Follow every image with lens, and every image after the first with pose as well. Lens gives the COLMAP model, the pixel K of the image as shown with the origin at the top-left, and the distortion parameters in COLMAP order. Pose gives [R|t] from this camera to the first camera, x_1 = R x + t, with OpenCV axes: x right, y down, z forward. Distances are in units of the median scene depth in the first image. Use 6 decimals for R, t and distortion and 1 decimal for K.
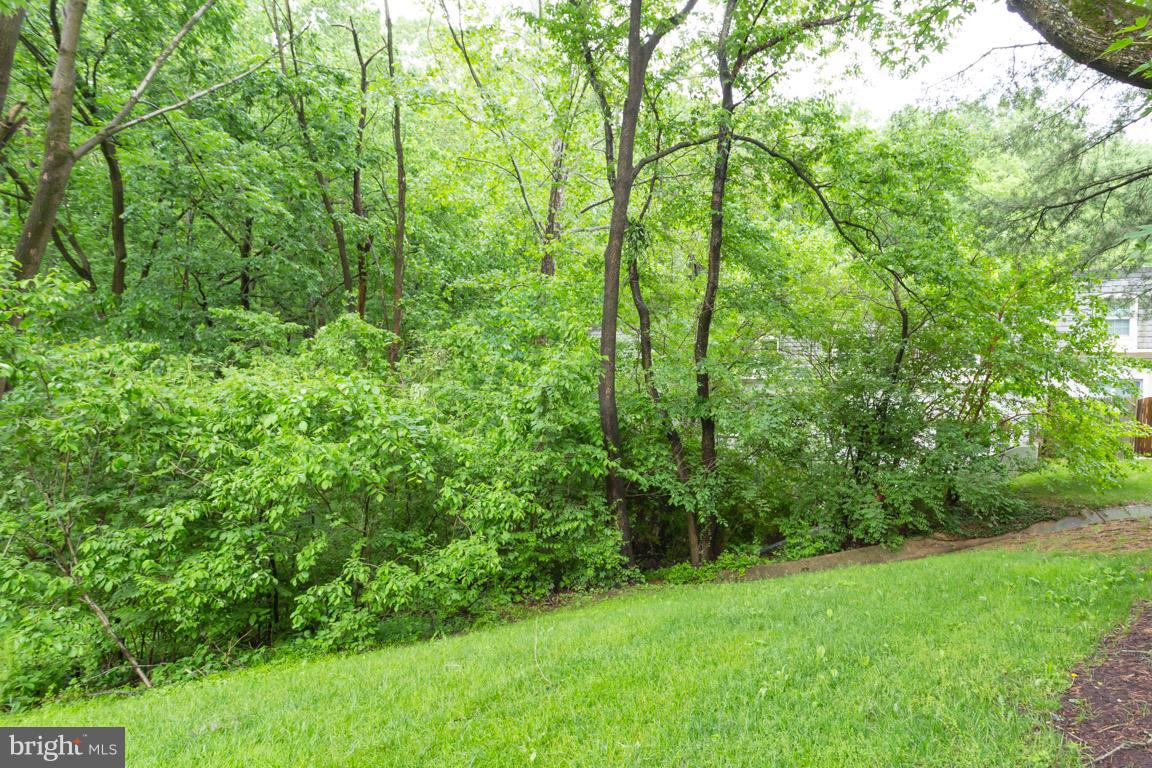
lens RADIAL K [[548.9, 0, 582.2], [0, 548.9, 376.0], [0, 0, 1]] dist [0.007384, -0.001208]
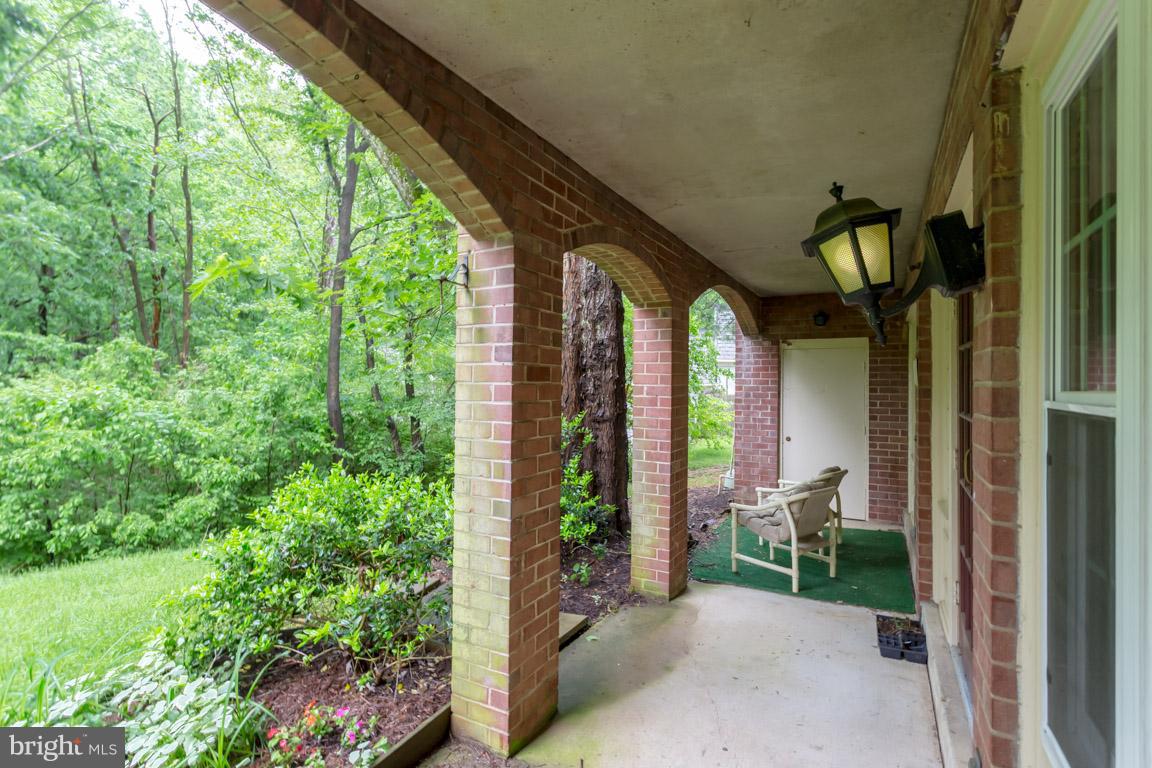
lens RADIAL K [[559.0, 0, 589.4], [0, 559.0, 386.8], [0, 0, 1]] dist [-0.003606, 0.000176]
pose [[0.985450, -0.009242, 0.169712, 0.469005], [0.007386, 0.999906, 0.011567, -0.001994], [-0.169803, -0.010146, 0.985426, -0.523236]]
